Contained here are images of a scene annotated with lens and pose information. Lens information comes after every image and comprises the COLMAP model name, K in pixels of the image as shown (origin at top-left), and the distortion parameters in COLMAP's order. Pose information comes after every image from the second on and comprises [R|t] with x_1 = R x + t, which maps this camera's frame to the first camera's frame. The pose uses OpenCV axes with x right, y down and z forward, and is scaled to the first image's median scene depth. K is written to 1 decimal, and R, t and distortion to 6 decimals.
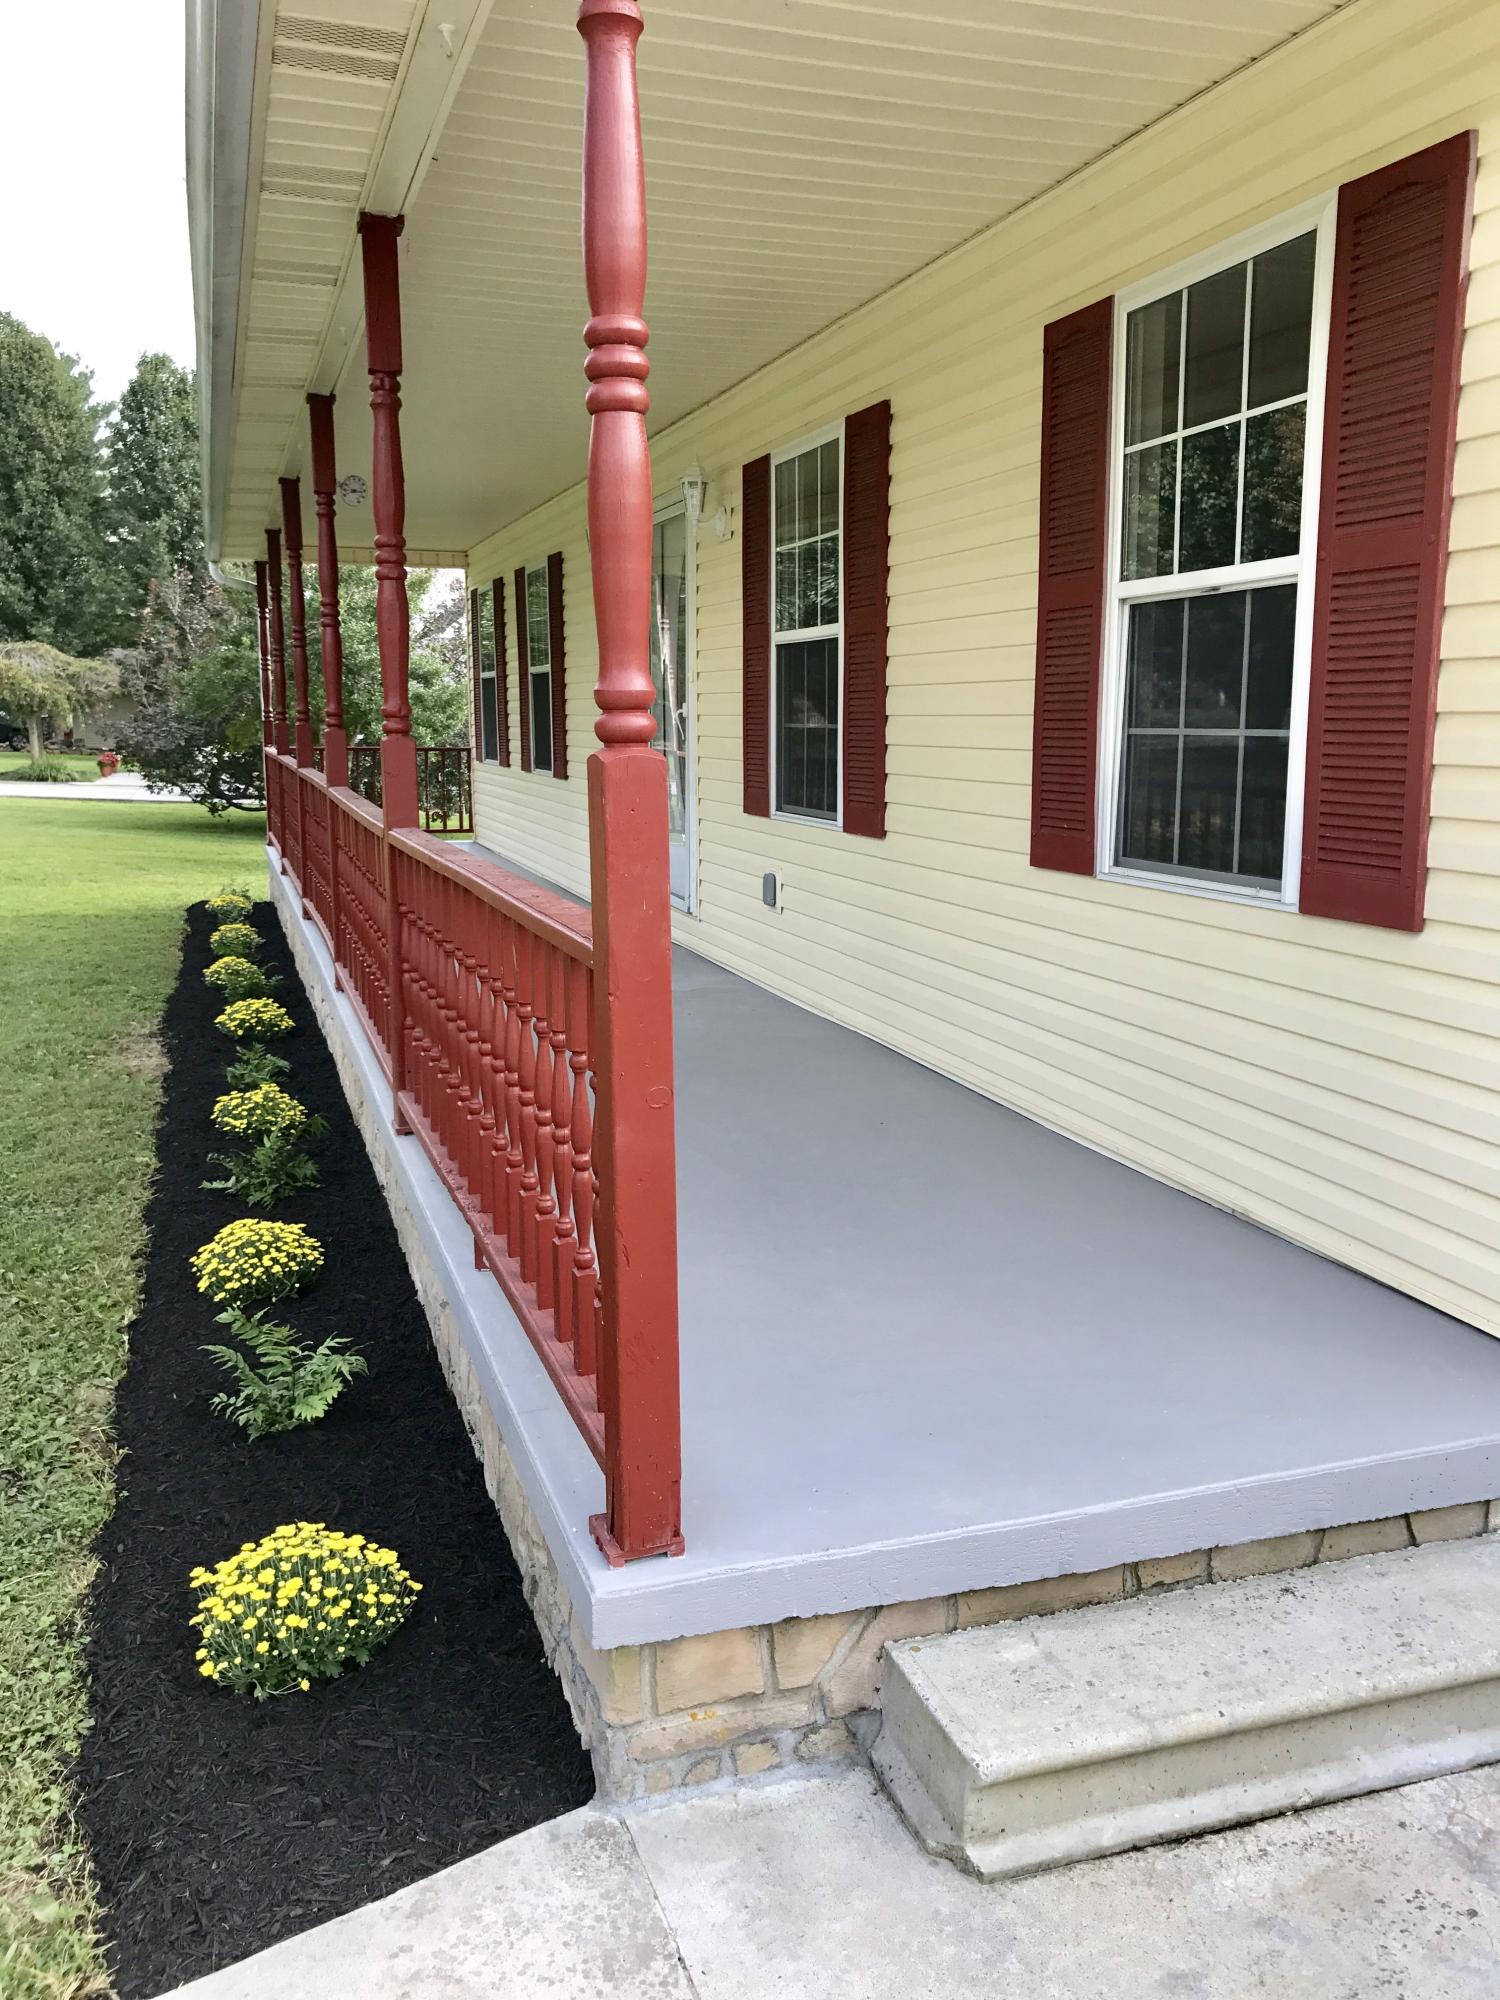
lens RADIAL K [[1651.8, 0, 750.0], [0, 1651.8, 1000.0], [0, 0, 1]] dist [0.067735, -0.092293]
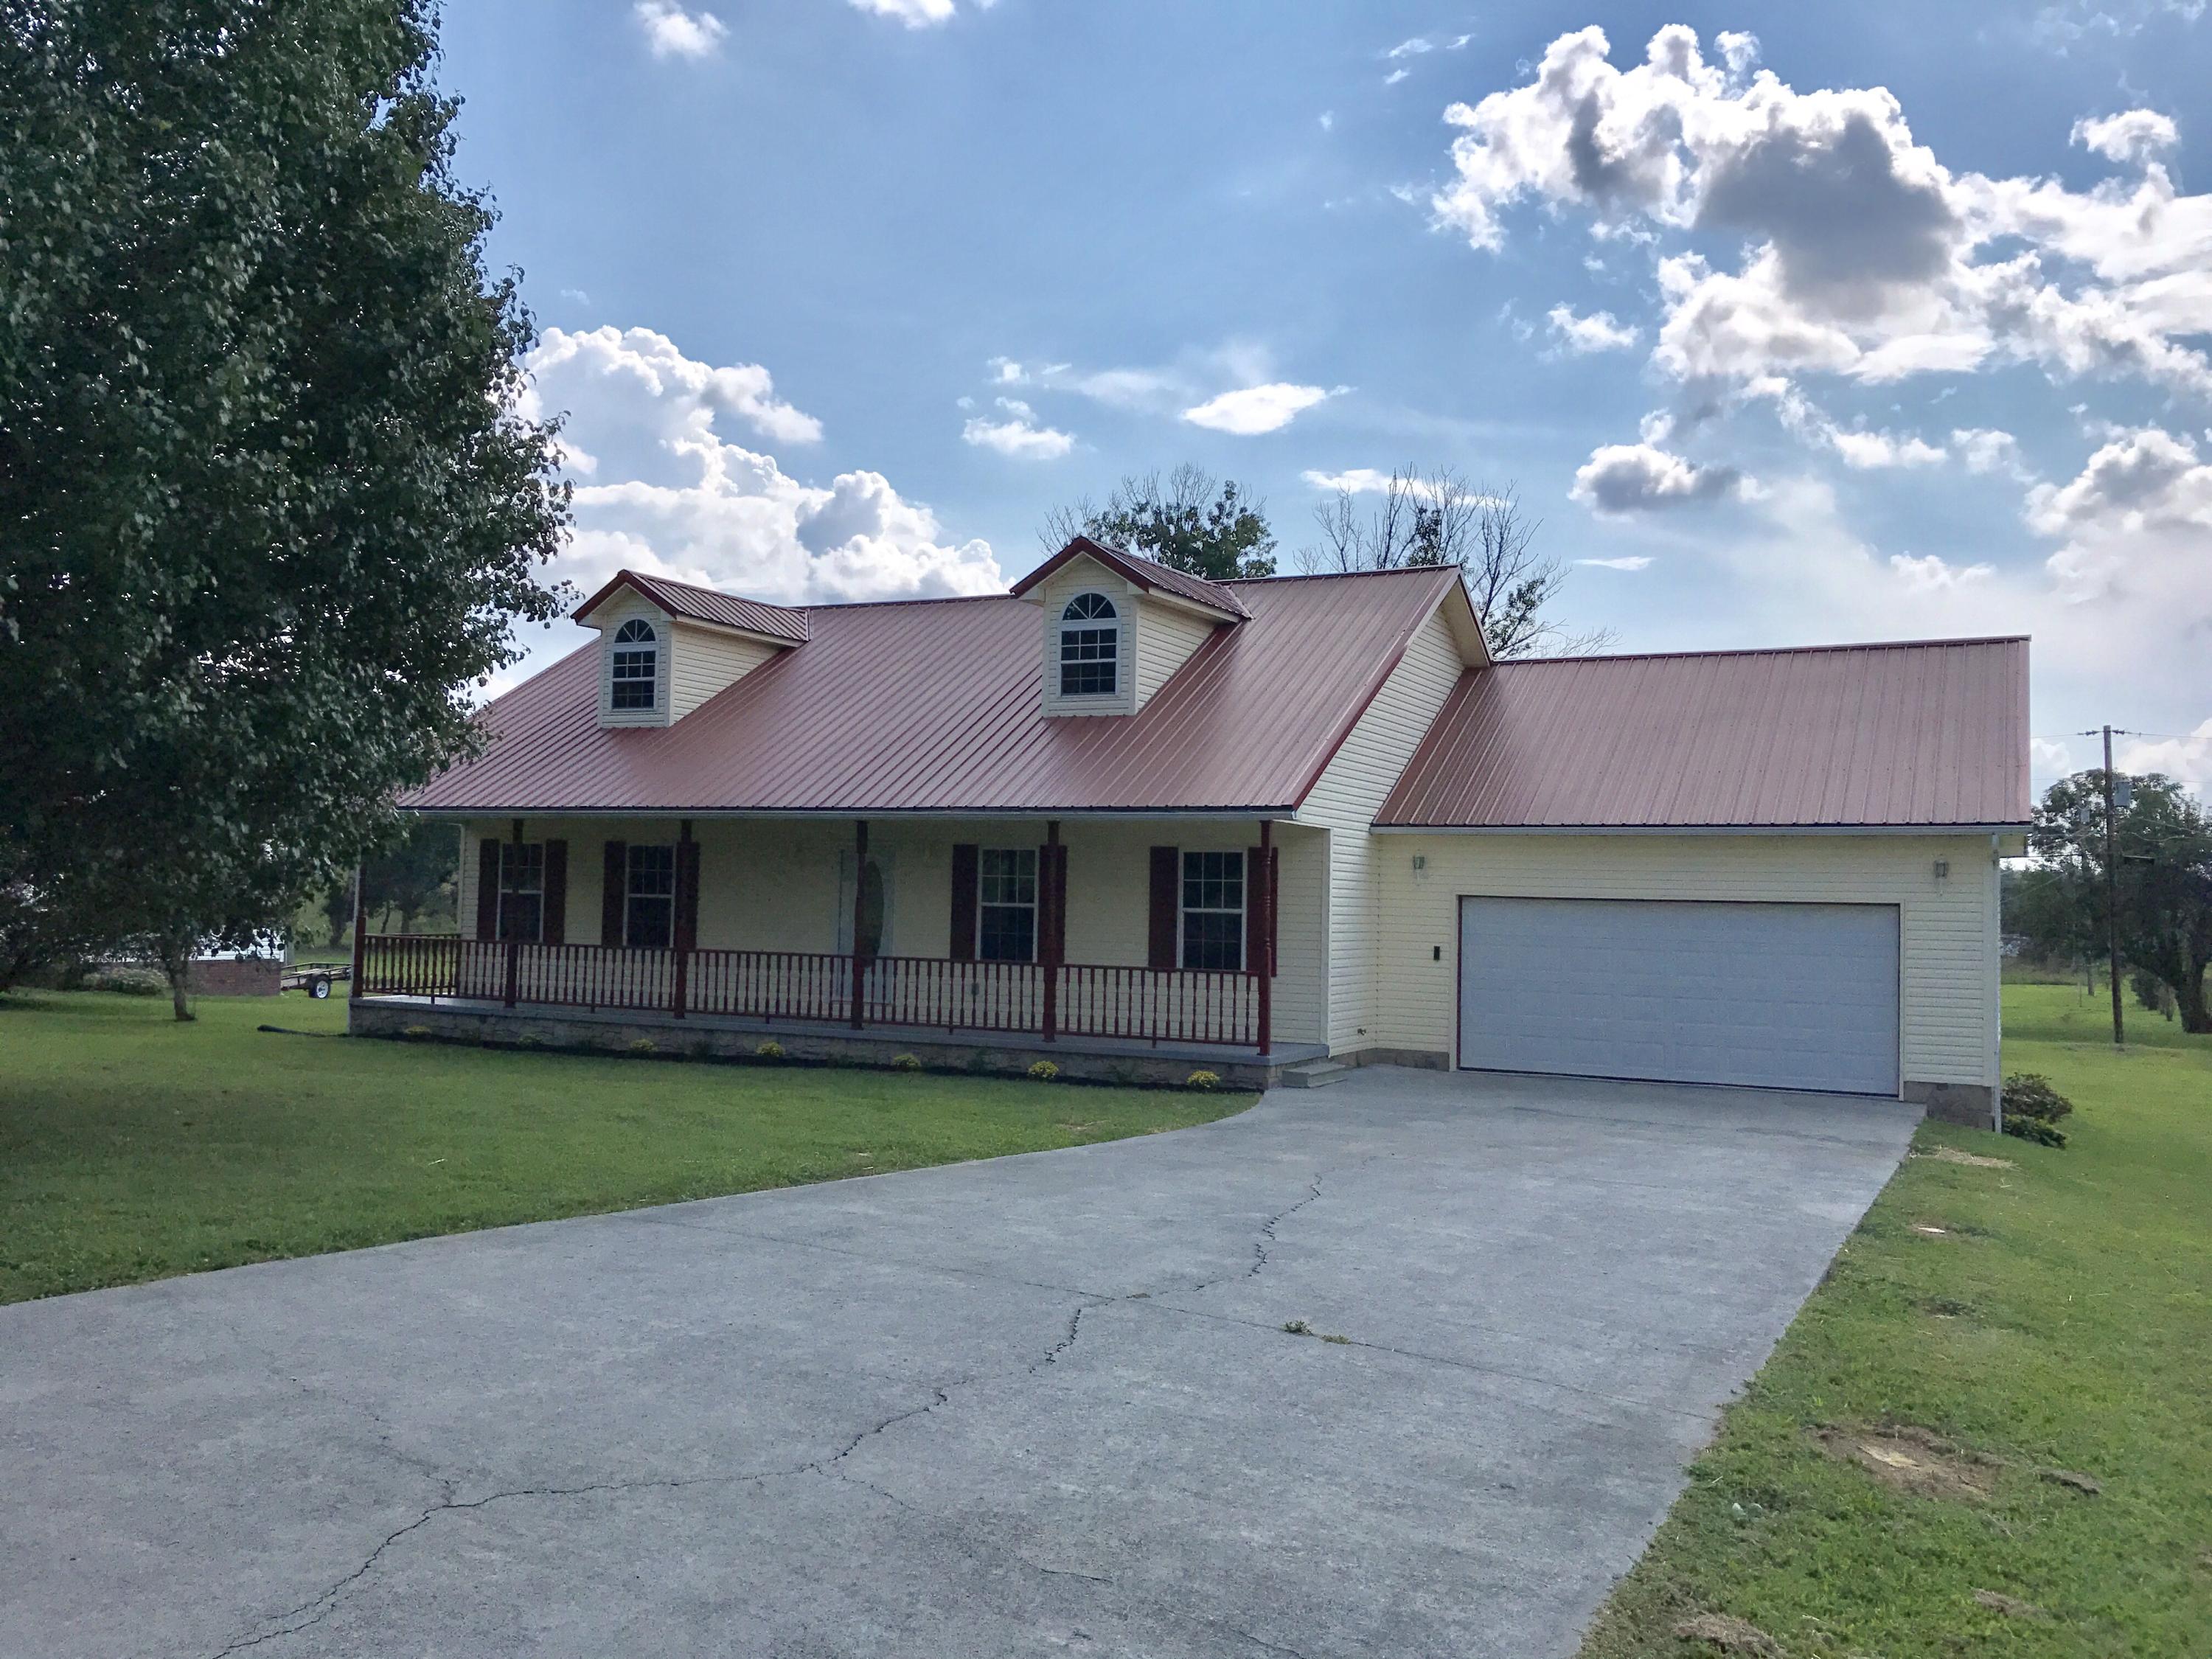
lens RADIAL K [[1826.9, 0, 1106.0], [0, 1826.9, 829.5], [0, 0, 1]] dist [0.067735, -0.092293]
pose [[0.702501, 0.039051, 0.710611, -4.511471], [0.101274, 0.982847, -0.154129, 0.373797], [-0.704441, 0.180242, 0.686496, -3.006097]]
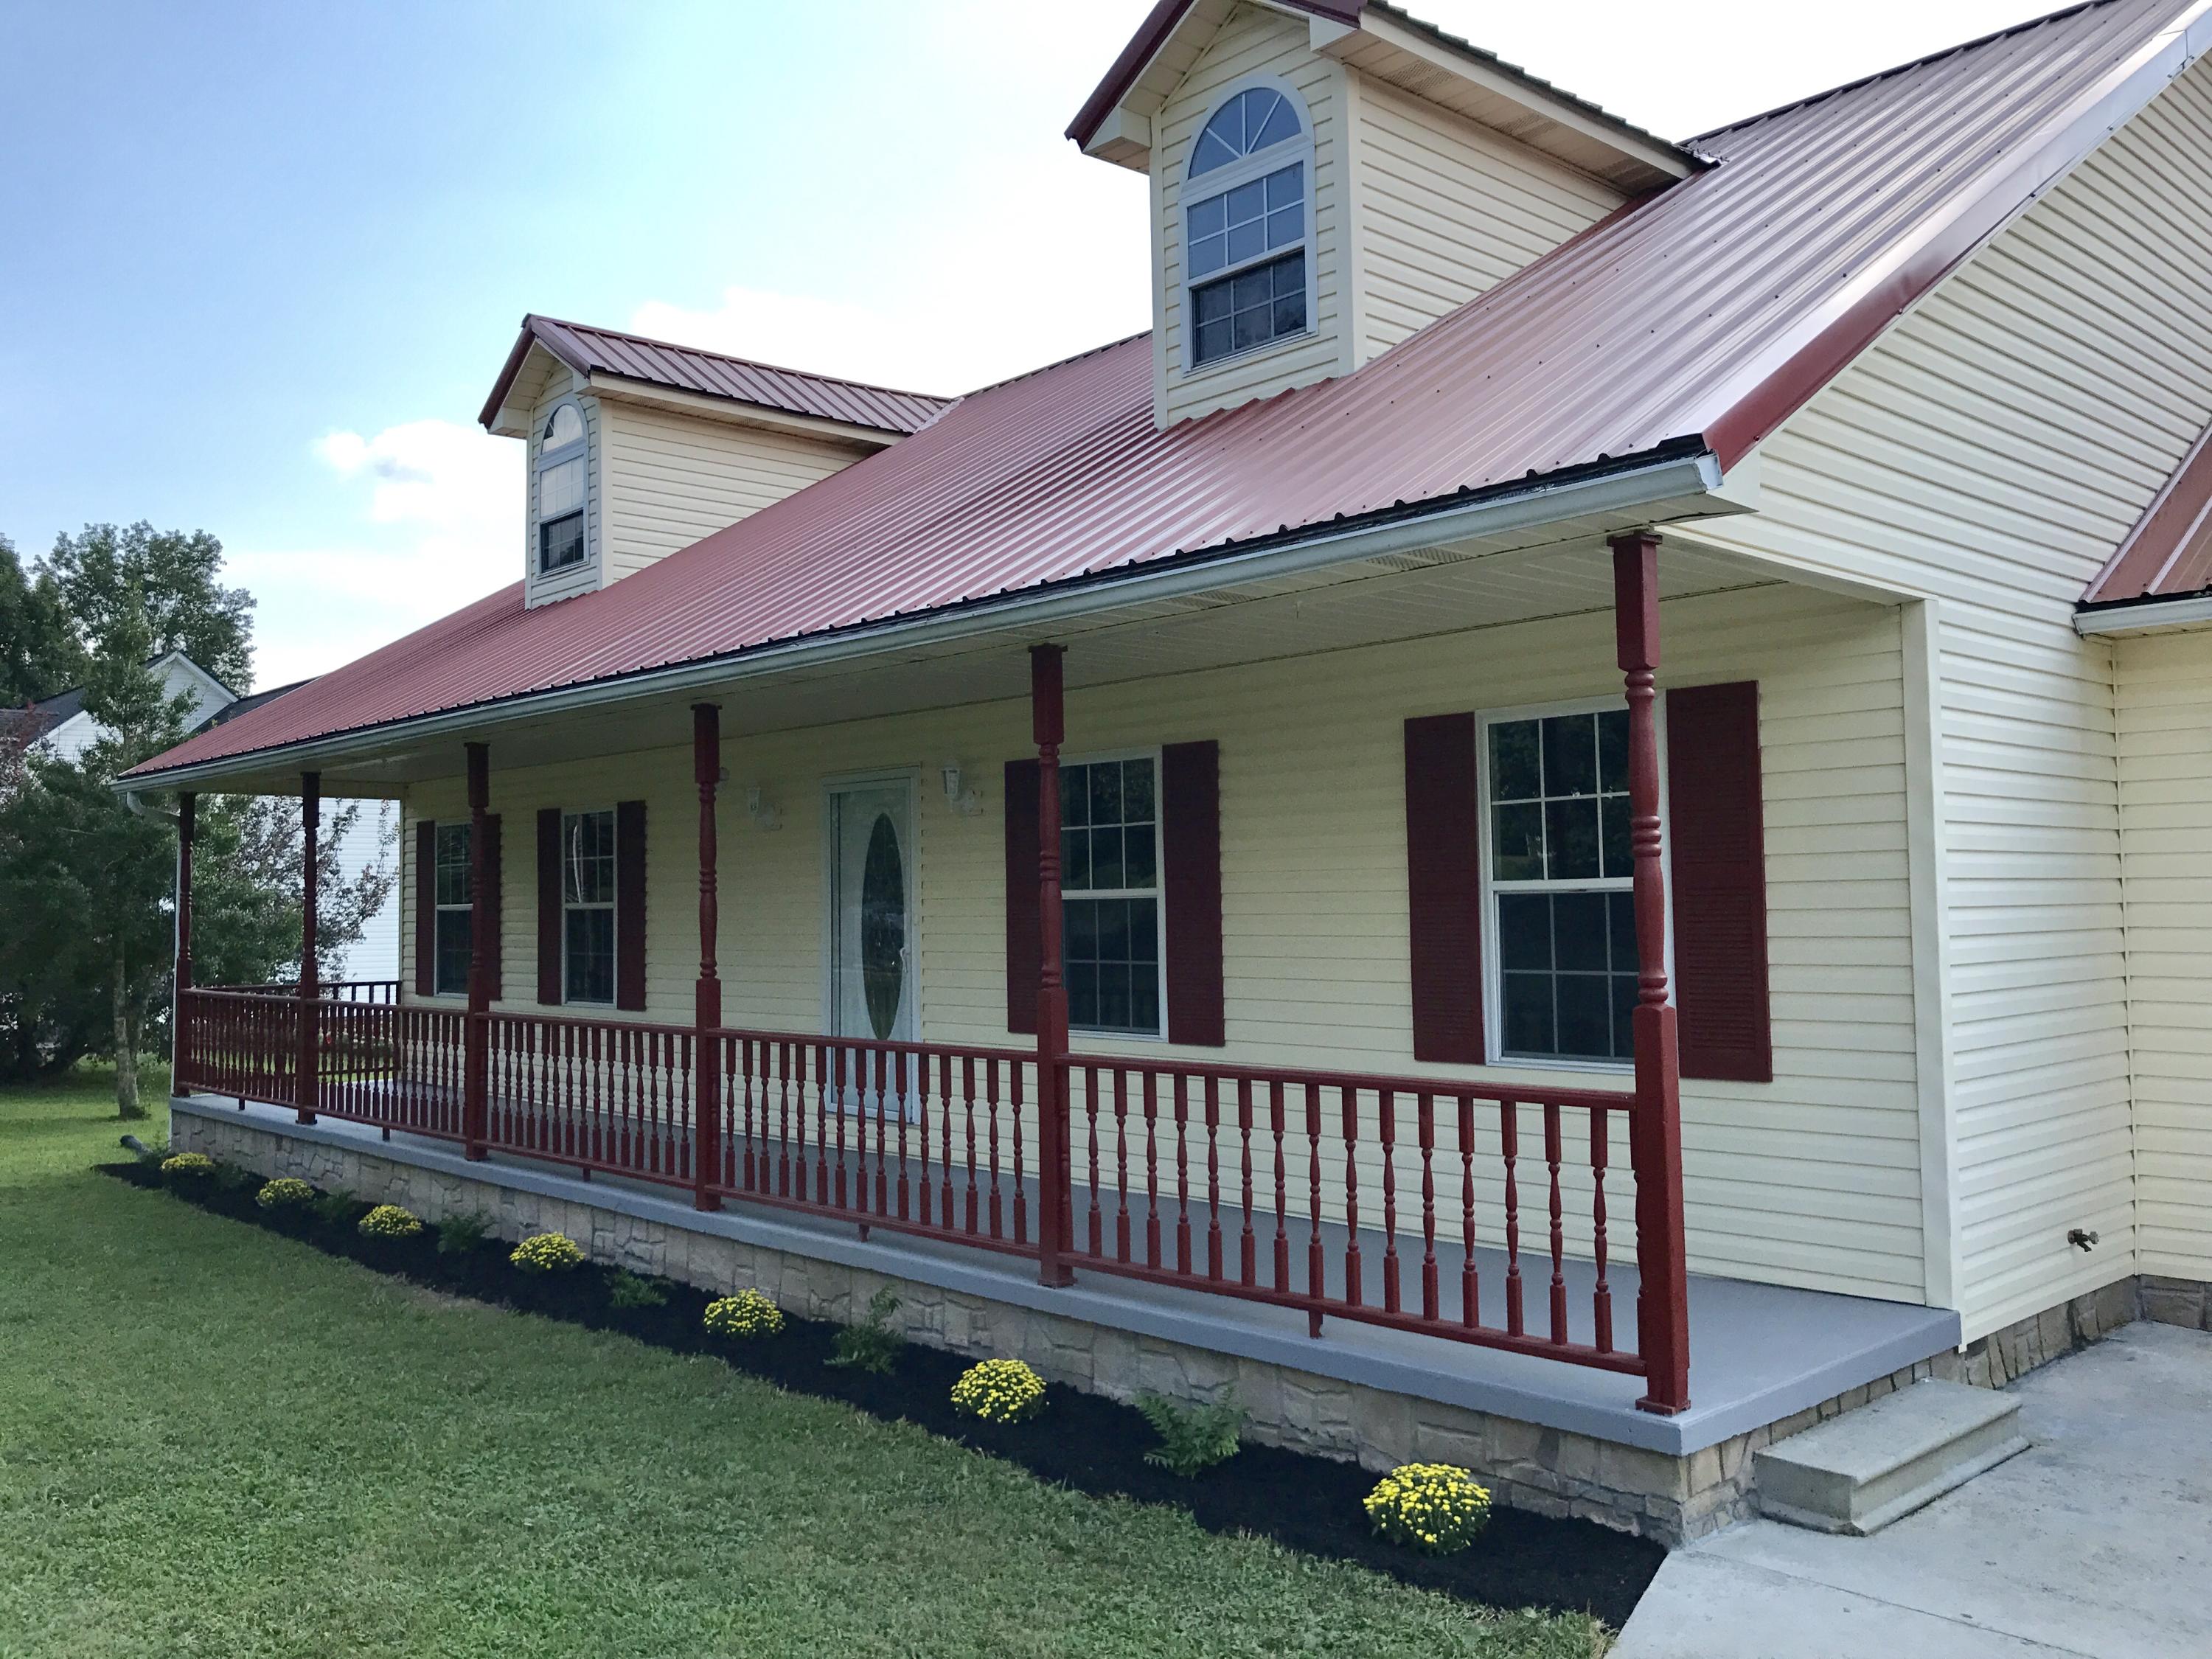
lens RADIAL K [[1826.9, 0, 1106.0], [0, 1826.9, 829.5], [0, 0, 1]] dist [0.067735, -0.092293]
pose [[0.905535, 0.003266, 0.424259, -1.133172], [0.088495, 0.976522, -0.196400, 0.022467], [-0.414940, 0.215392, 0.883986, -0.560822]]
